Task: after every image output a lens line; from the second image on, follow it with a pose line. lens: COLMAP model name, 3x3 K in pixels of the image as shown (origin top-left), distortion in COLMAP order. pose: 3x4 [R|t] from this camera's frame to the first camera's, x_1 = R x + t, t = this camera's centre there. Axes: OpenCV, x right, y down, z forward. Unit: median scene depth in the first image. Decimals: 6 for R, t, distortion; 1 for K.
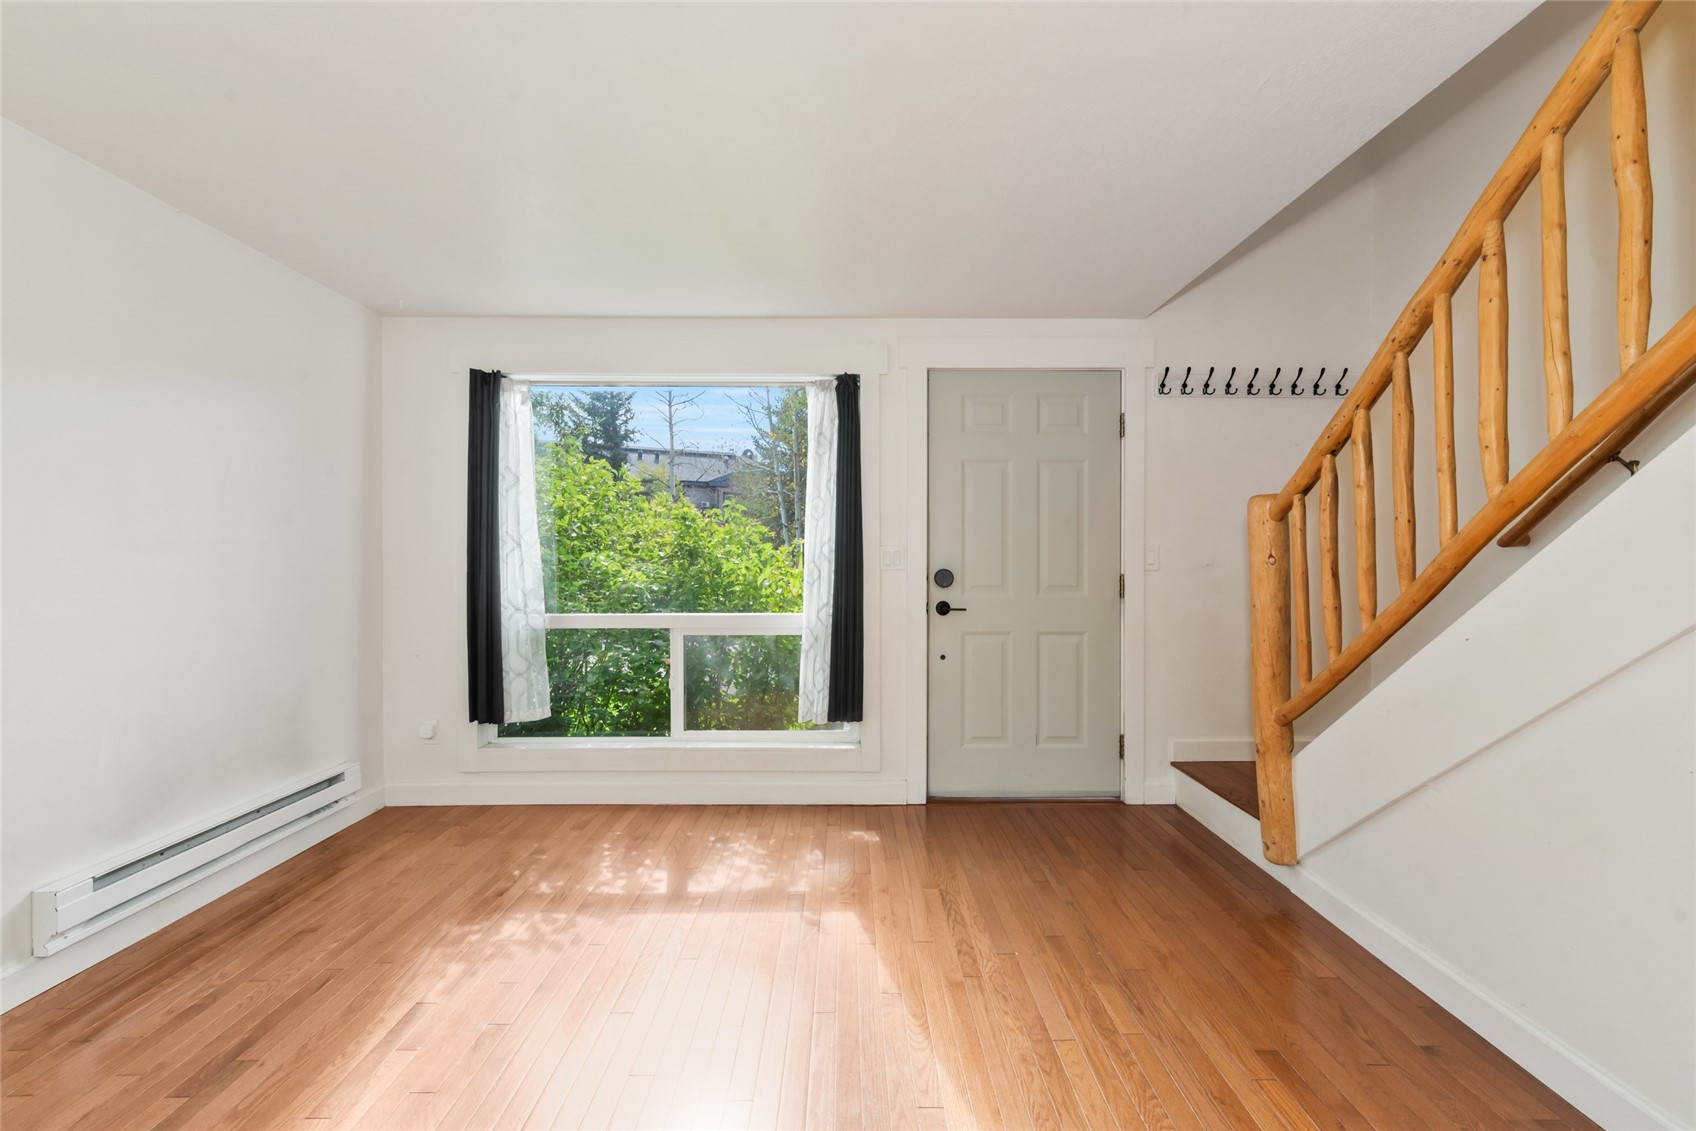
lens RADIAL K [[736.0, 0, 850.2], [0, 736.0, 555.1], [0, 0, 1]] dist [0.002919, -0.000188]
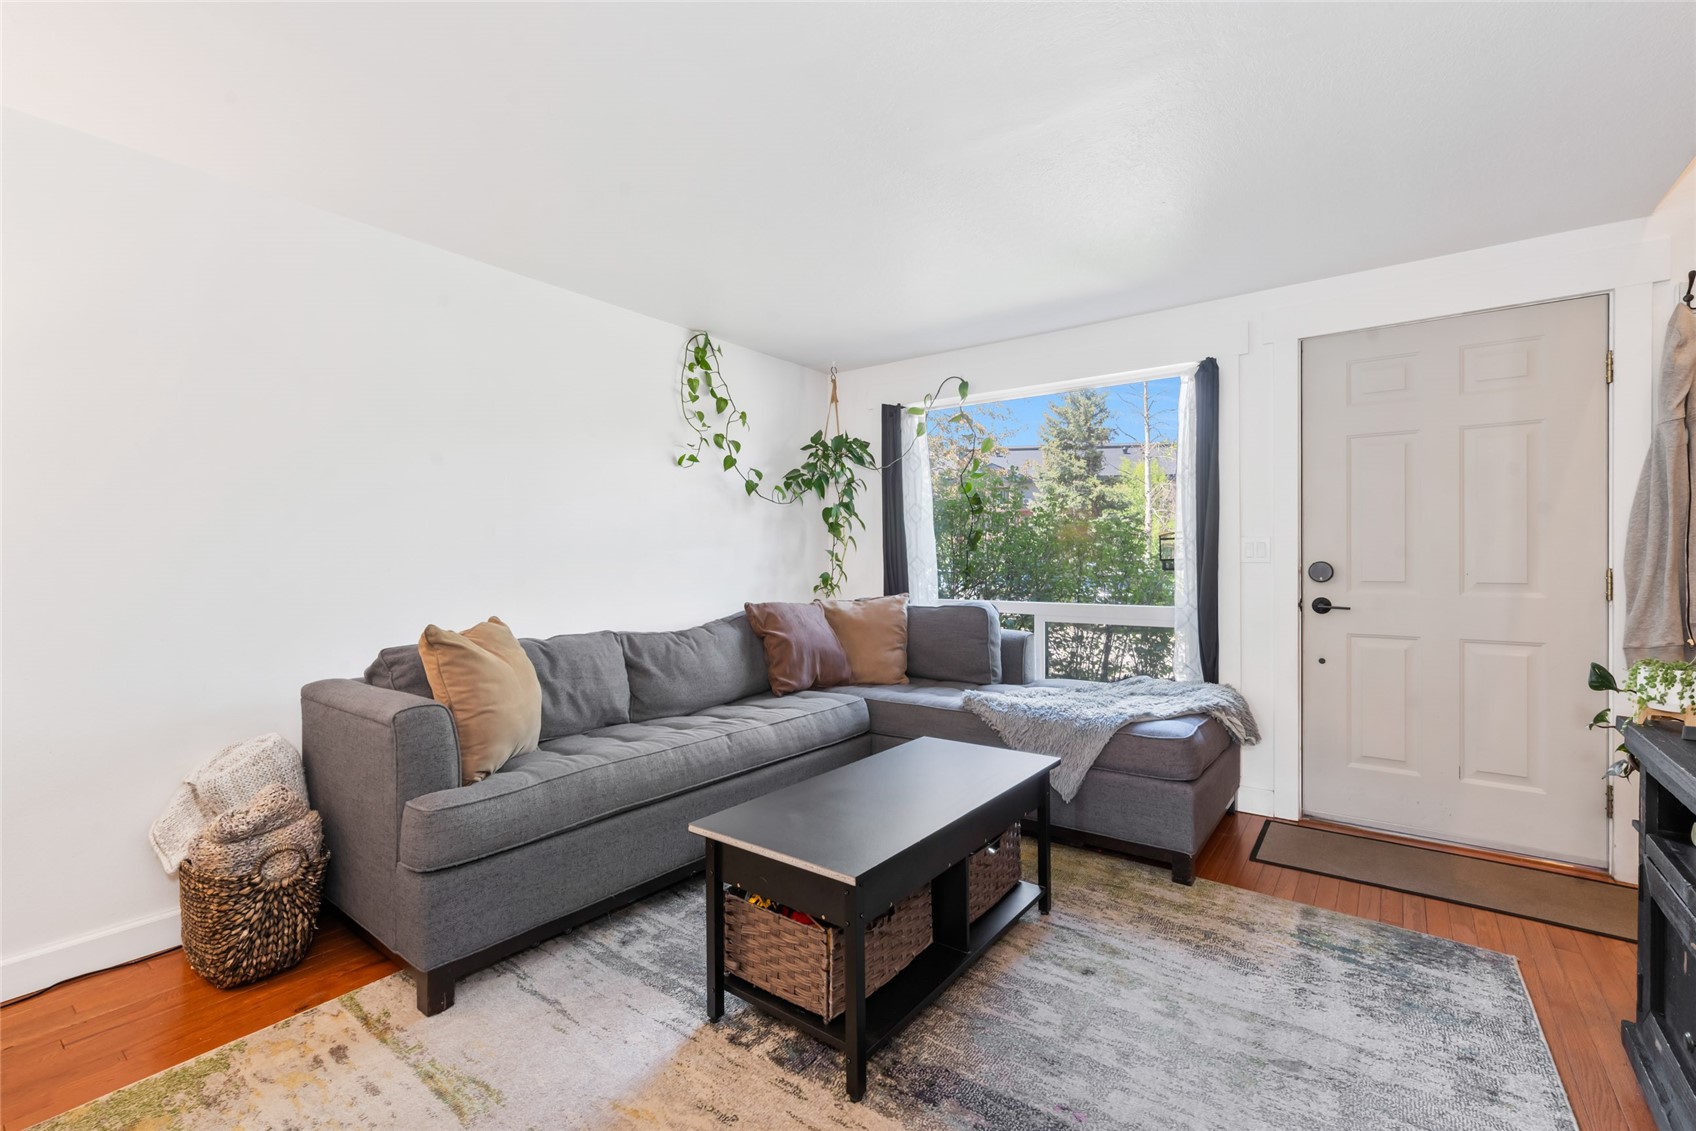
lens RADIAL K [[736.0, 0, 857.7], [0, 736.0, 562.7], [0, 0, 1]] dist [0.002919, -0.000188]
pose [[0.797755, 0.002148, -0.602978, 0.218134], [0.001534, 0.999983, 0.005591, 0.014402], [0.602980, -0.005385, 0.797738, -0.048603]]
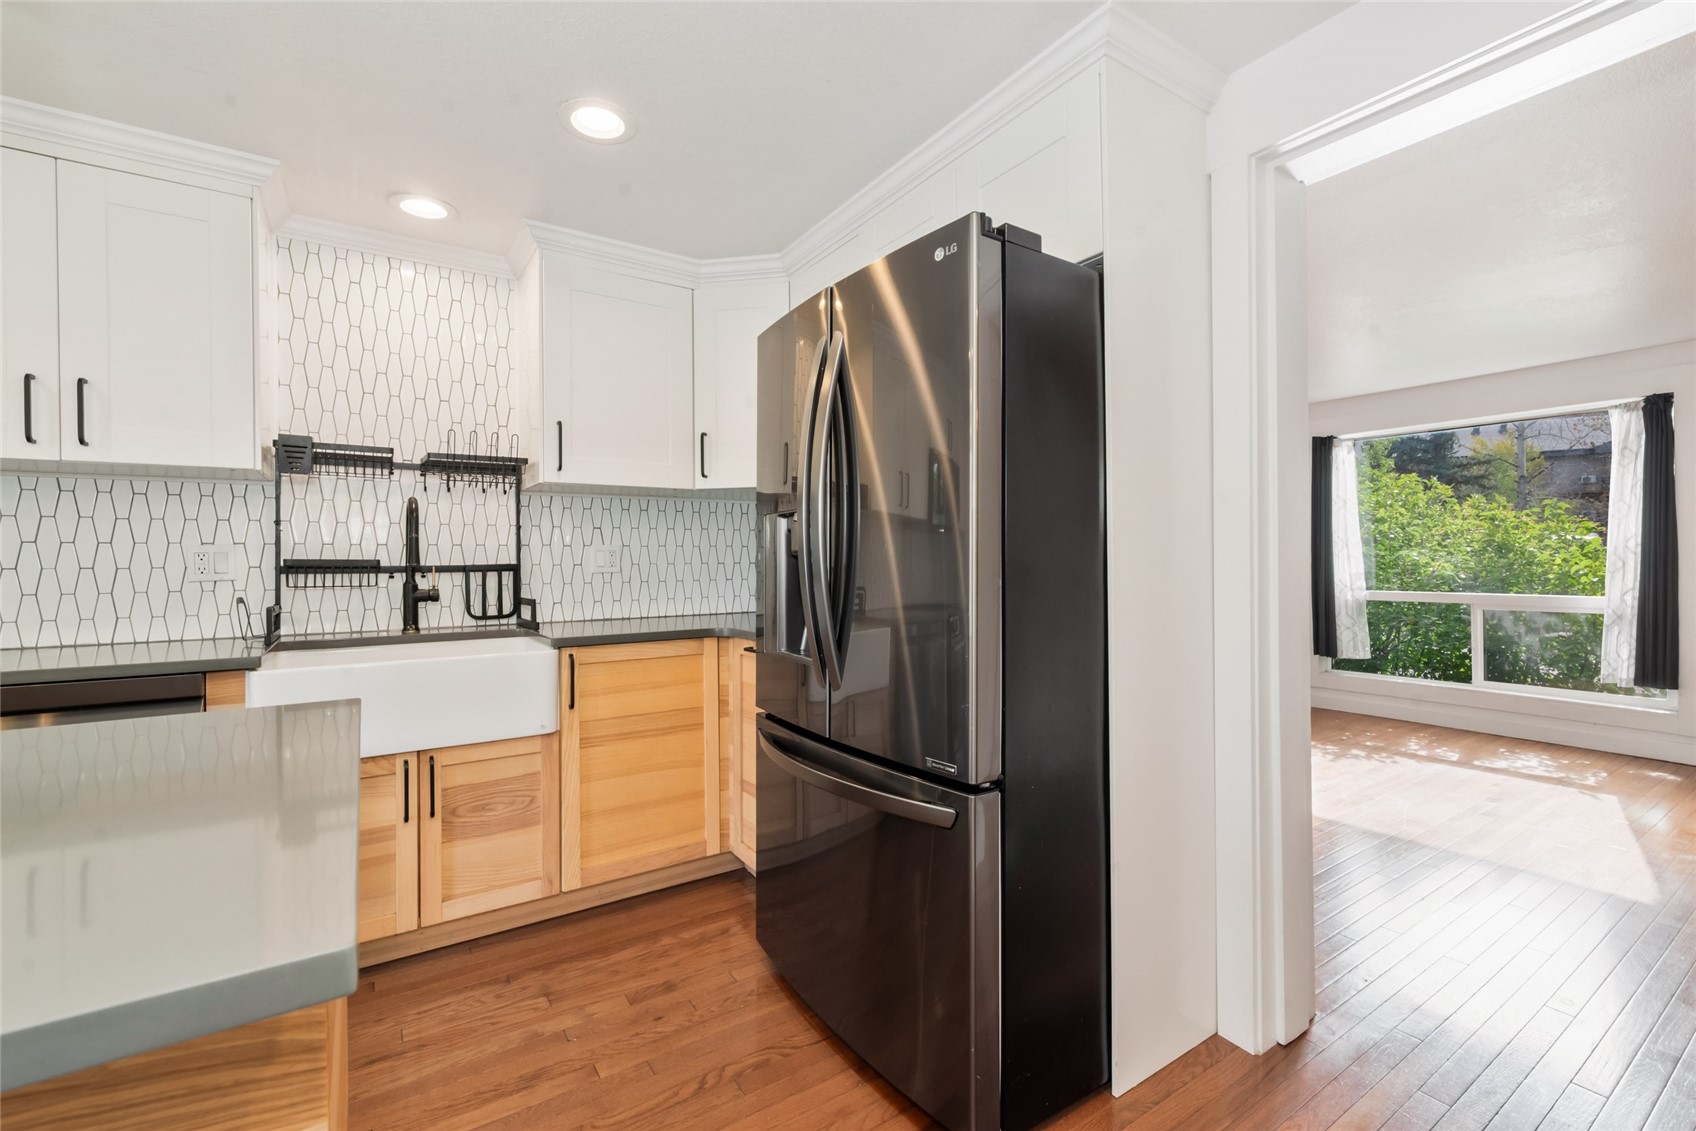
lens RADIAL K [[736.0, 0, 845.5], [0, 736.0, 561.8], [0, 0, 1]] dist [0.002919, -0.000188]
pose [[0.548276, -0.001660, -0.836296, 0.270871], [0.013036, 0.999894, 0.006561, -0.001980], [0.836196, -0.014499, 0.548239, -0.737002]]
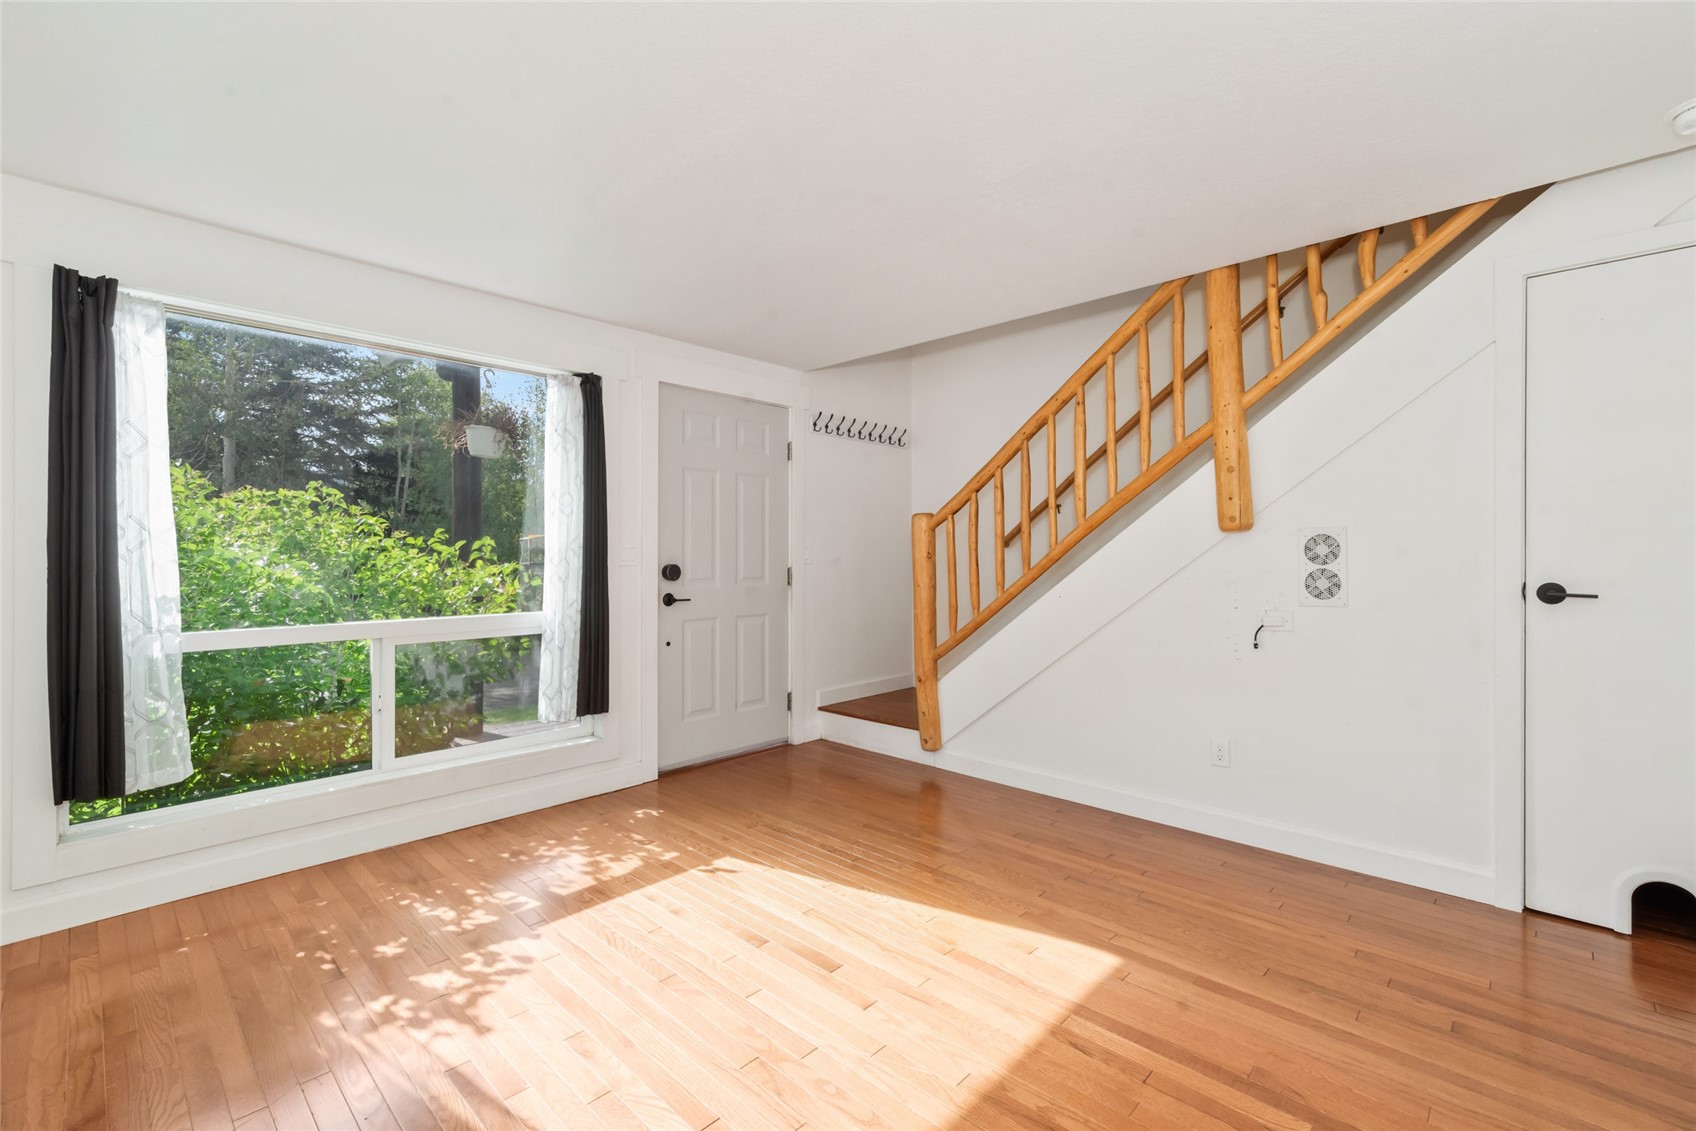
lens RADIAL K [[736.0, 0, 857.1], [0, 736.0, 552.2], [0, 0, 1]] dist [0.002919, -0.000188]
pose [[0.693092, 0.001444, 0.720848, -0.483139], [-0.002044, 0.999998, -0.000037, -0.000009], [-0.720847, -0.001448, 0.693093, 0.028439]]
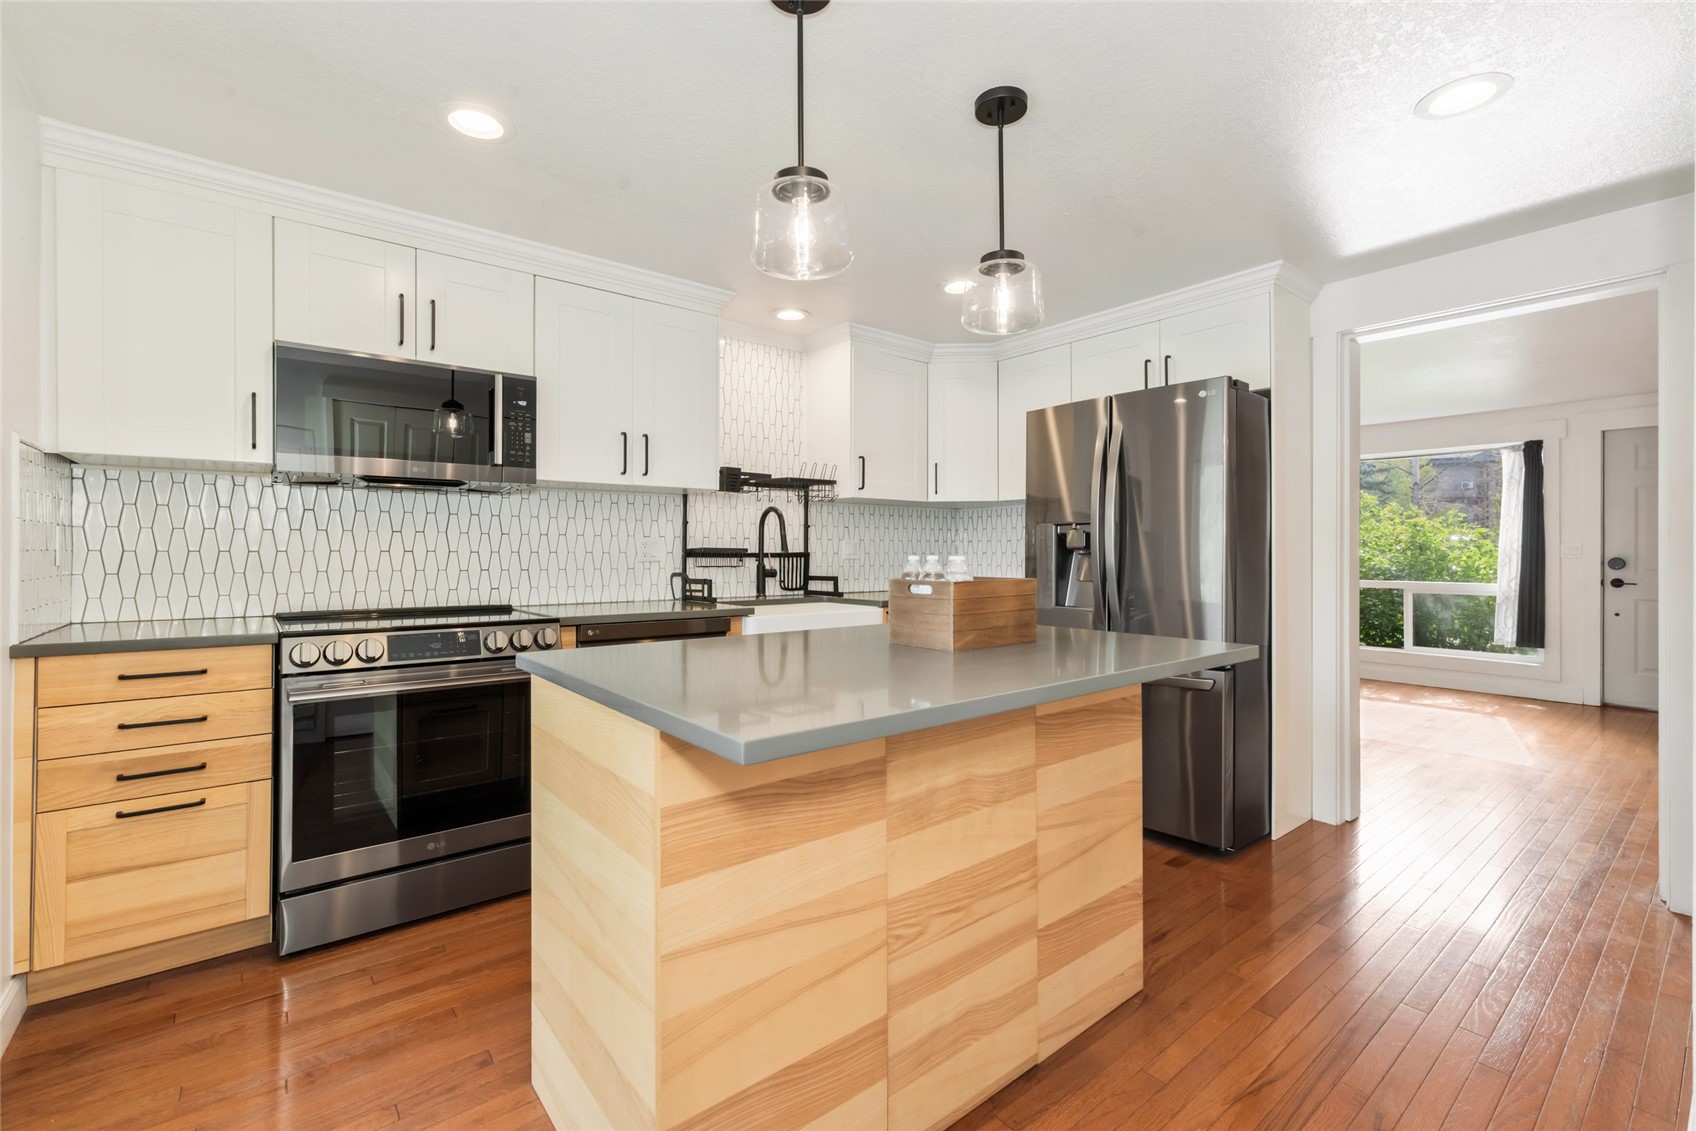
lens RADIAL K [[736.0, 0, 844.7], [0, 736.0, 552.4], [0, 0, 1]] dist [0.002919, -0.000188]
pose [[0.620861, 0.003973, -0.783911, 0.339067], [0.002153, 0.999975, 0.006774, -0.006144], [0.783918, -0.005894, 0.620836, -1.261225]]
